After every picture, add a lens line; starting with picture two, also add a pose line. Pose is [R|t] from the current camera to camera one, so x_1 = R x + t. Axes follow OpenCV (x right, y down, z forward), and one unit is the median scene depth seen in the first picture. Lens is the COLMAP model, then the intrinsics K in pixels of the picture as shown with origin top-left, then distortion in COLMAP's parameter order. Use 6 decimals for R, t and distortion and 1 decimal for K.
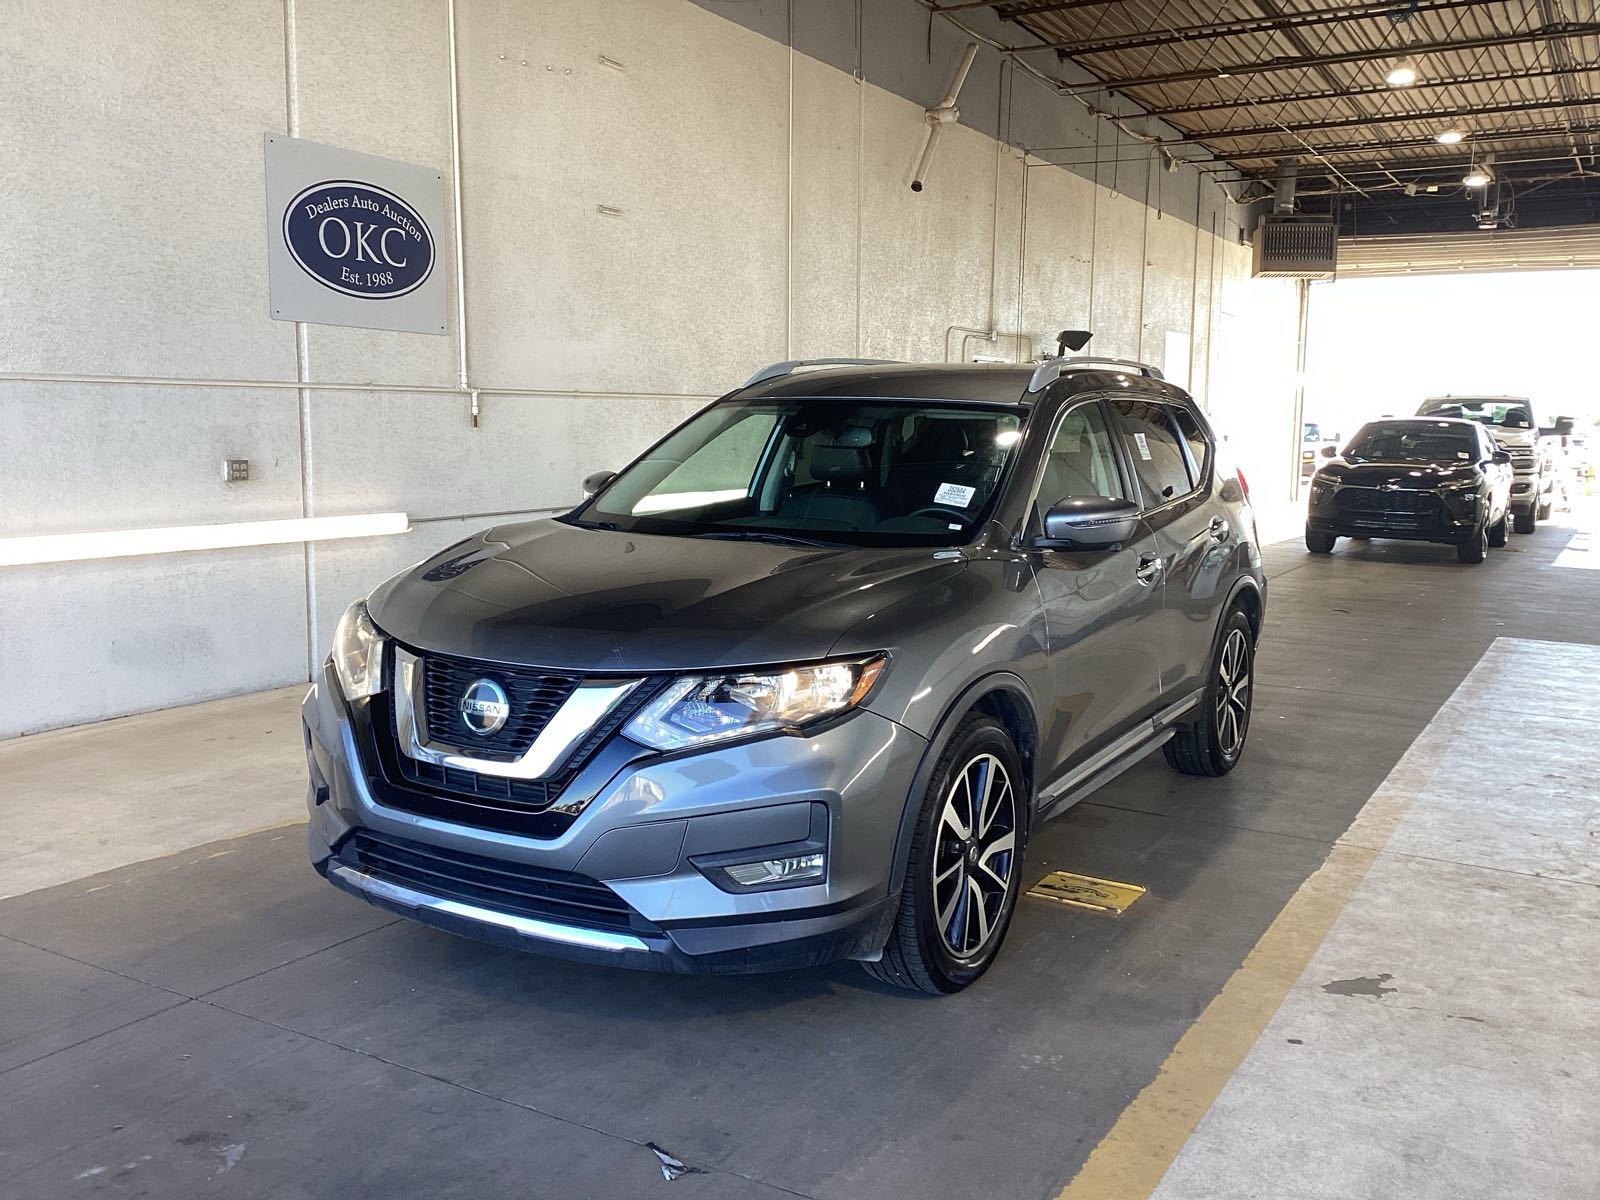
lens RADIAL K [[1434.9, 0, 800.0], [0, 1434.9, 600.0], [0, 0, 1]] dist [0.100973, -0.183286]
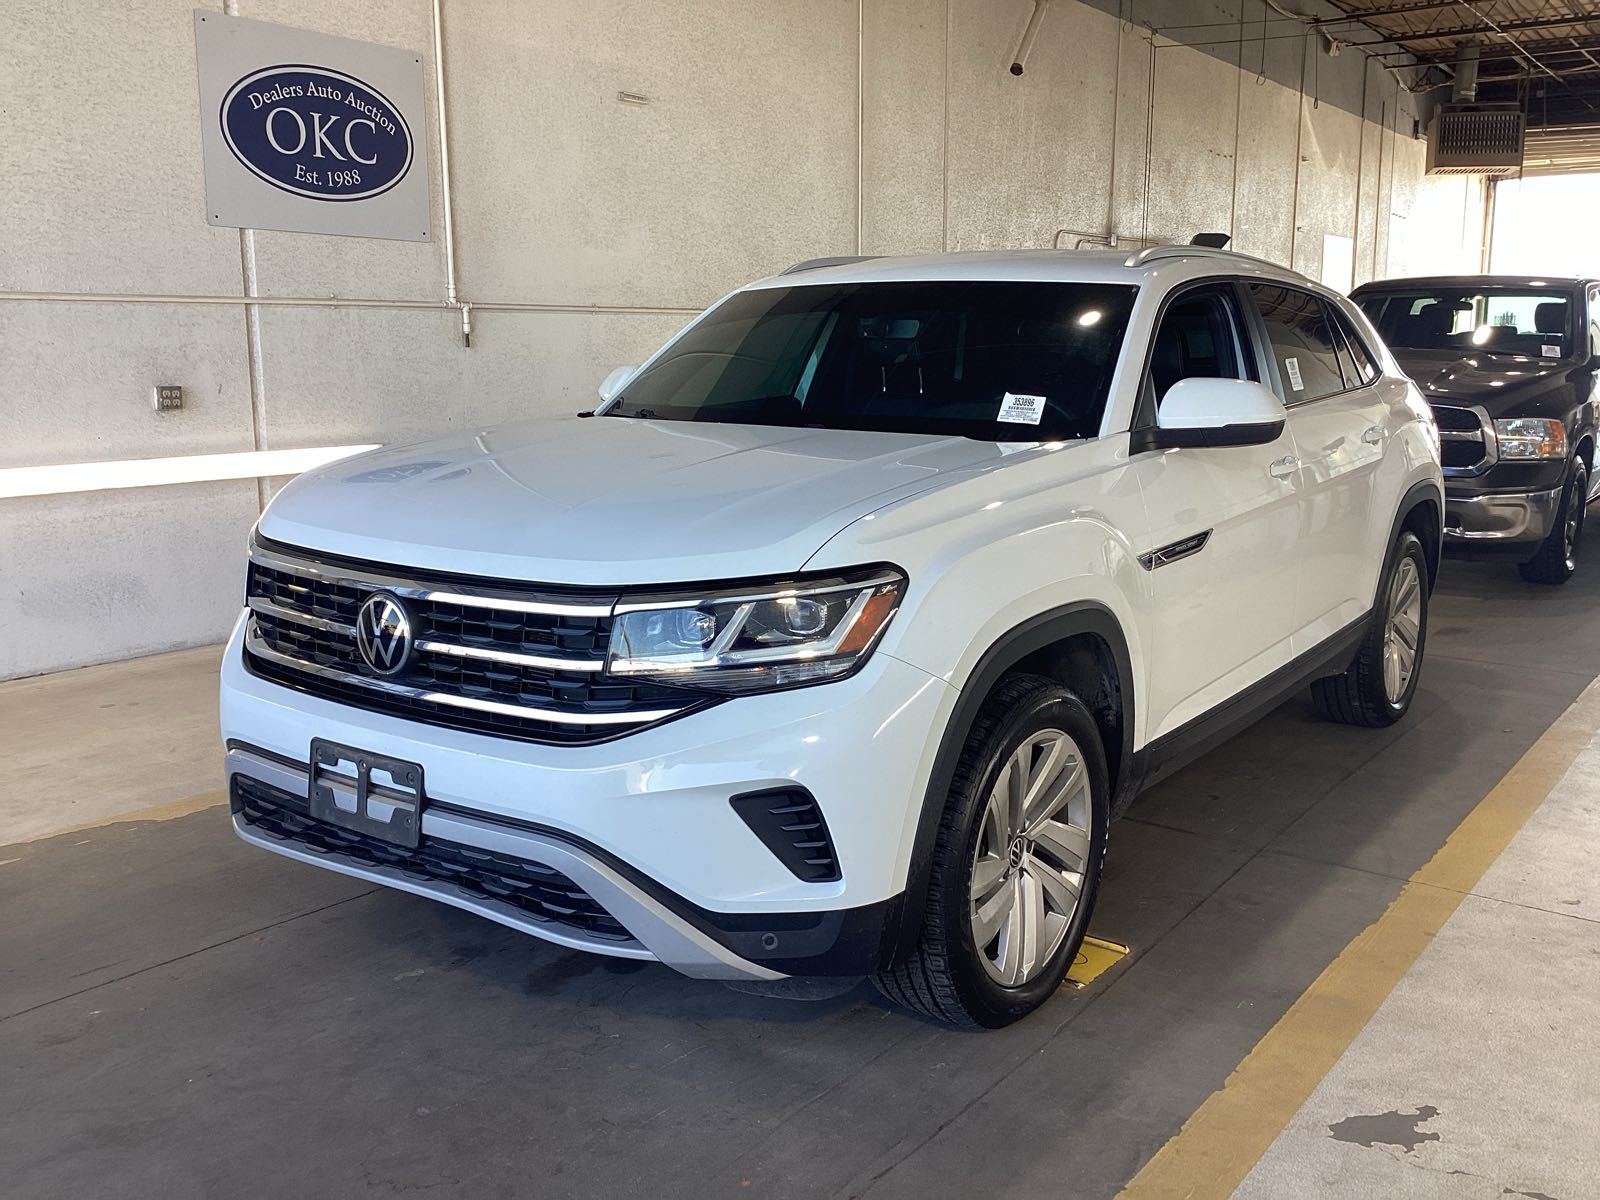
lens RADIAL K [[1452.2, 0, 800.0], [0, 1452.2, 600.0], [0, 0, 1]] dist [0.062706, -0.125063]
pose [[0.993817, 0.008950, -0.110670, 0.079600], [-0.003347, 0.998708, 0.050715, -0.010532], [0.110981, -0.050031, 0.992562, 0.125293]]
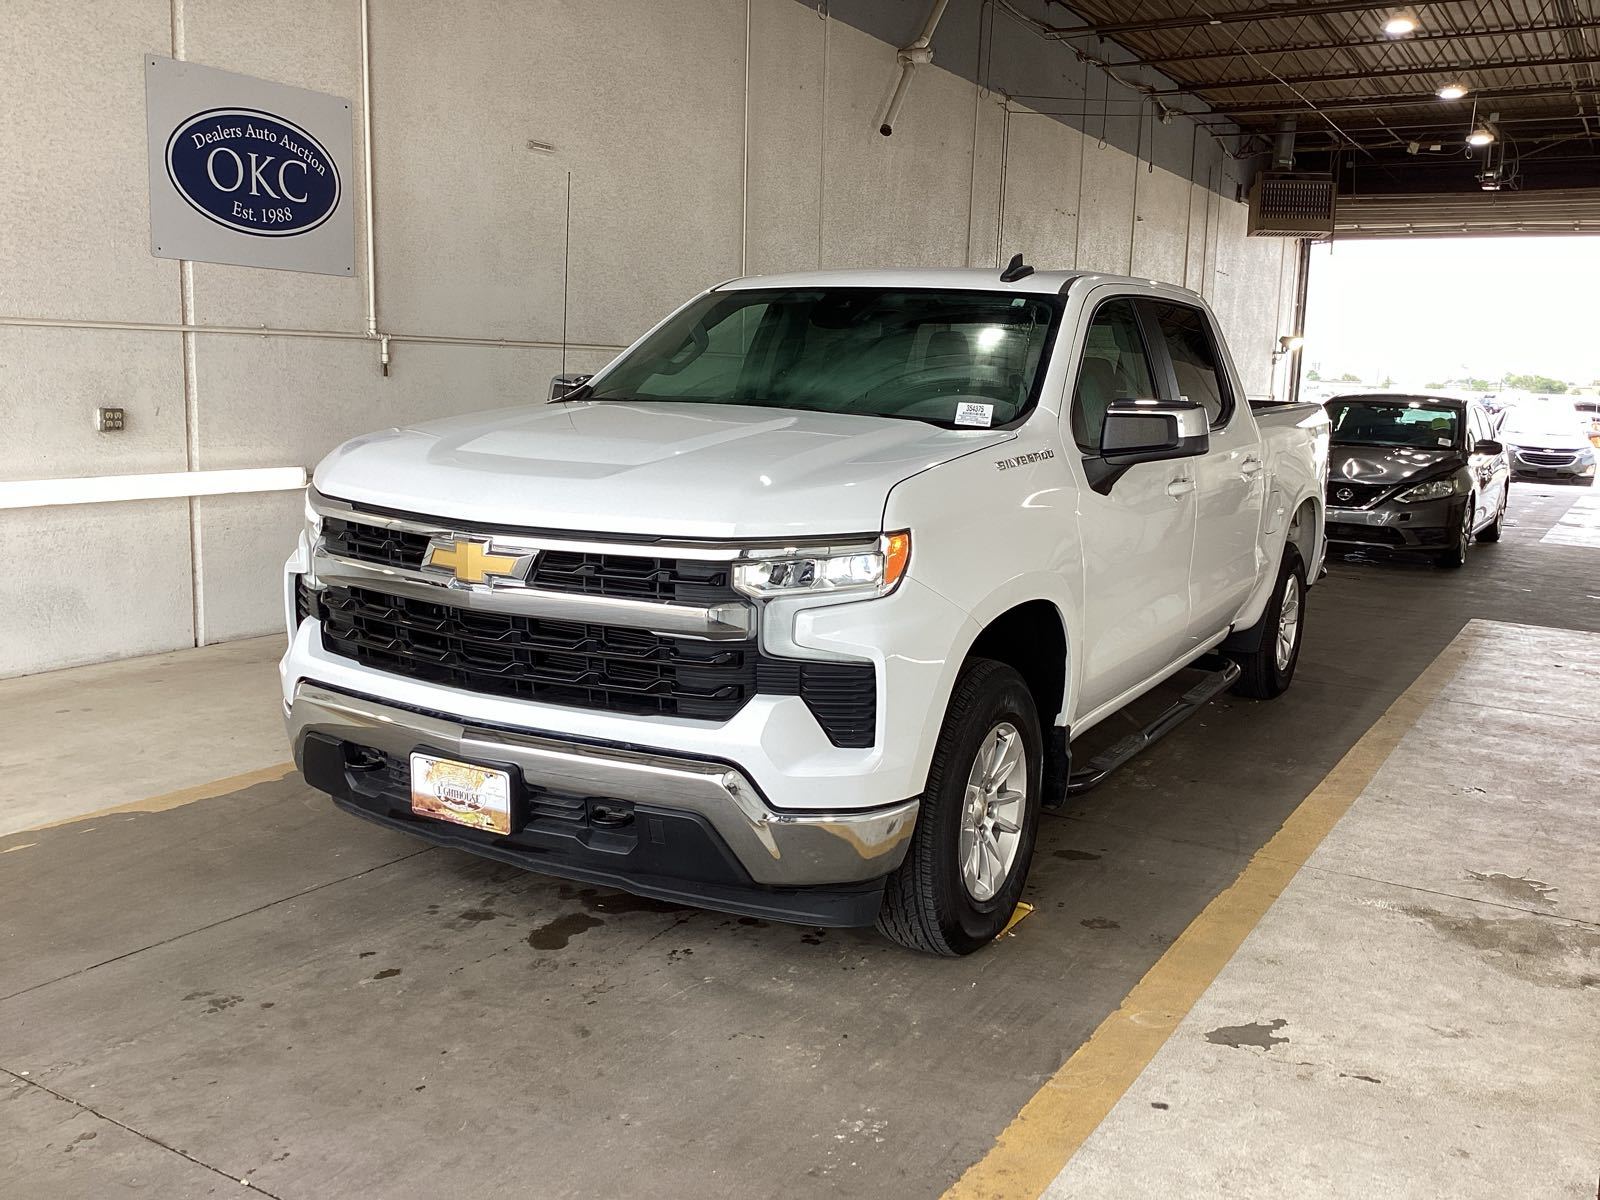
lens RADIAL K [[1452.2, 0, 800.0], [0, 1452.2, 600.0], [0, 0, 1]] dist [0.062706, -0.125063]
pose [[0.999816, 0.019159, 0.001232, 0.045303], [-0.019188, 0.999360, 0.030188, -0.008792], [-0.000653, -0.030206, 0.999543, 0.050223]]
